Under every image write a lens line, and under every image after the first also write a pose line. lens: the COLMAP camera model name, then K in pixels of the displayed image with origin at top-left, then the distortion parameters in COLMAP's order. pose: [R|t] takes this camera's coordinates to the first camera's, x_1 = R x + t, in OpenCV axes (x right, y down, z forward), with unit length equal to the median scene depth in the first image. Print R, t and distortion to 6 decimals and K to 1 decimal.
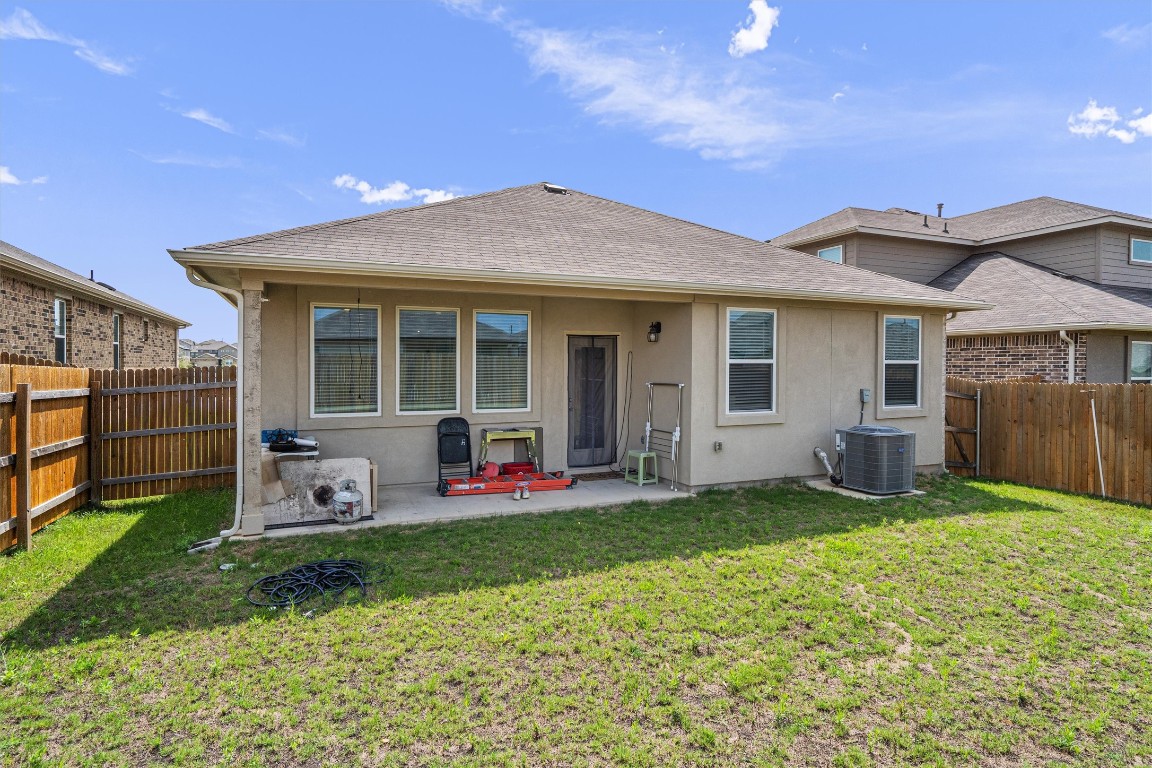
lens RADIAL K [[637.2, 0, 626.8], [0, 637.2, 386.4], [0, 0, 1]] dist [-0.000283, 0.001291]
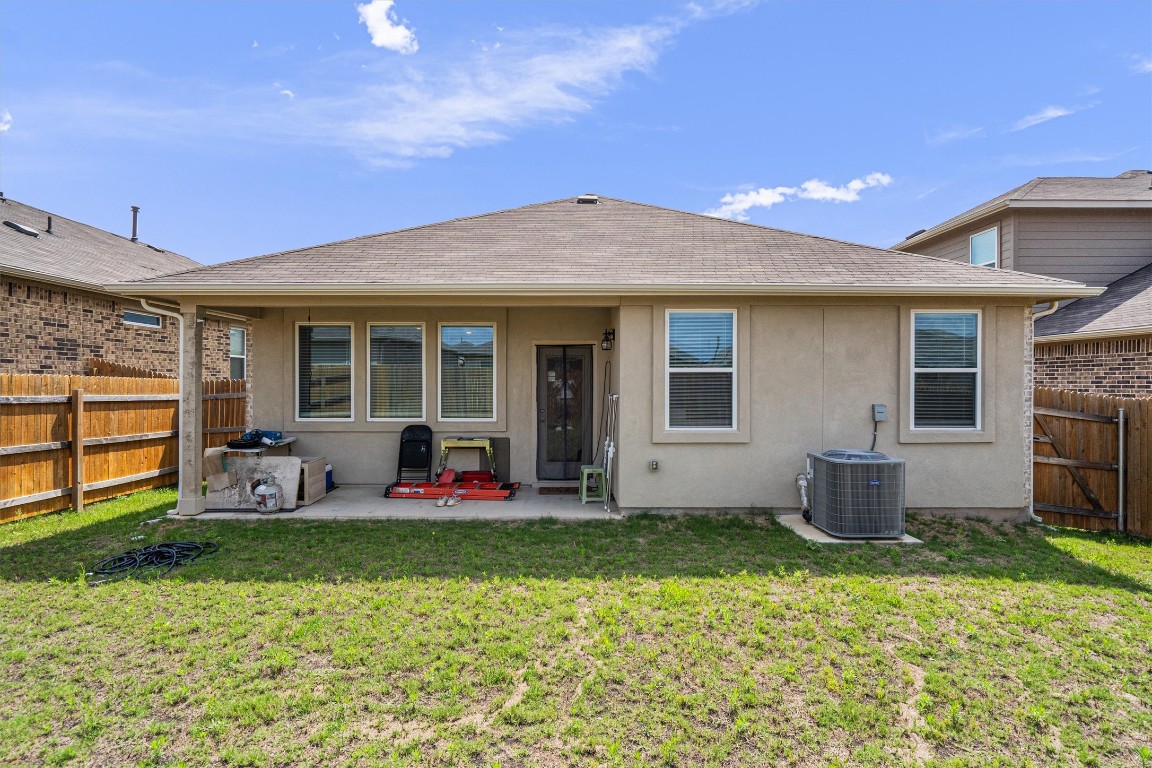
lens RADIAL K [[637.2, 0, 626.8], [0, 637.2, 386.4], [0, 0, 1]] dist [-0.000283, 0.001291]
pose [[0.909899, 0.001914, -0.414825, 0.468211], [-0.012469, 0.999664, -0.022737, 0.004214], [0.414642, 0.025861, 0.909617, 0.168203]]
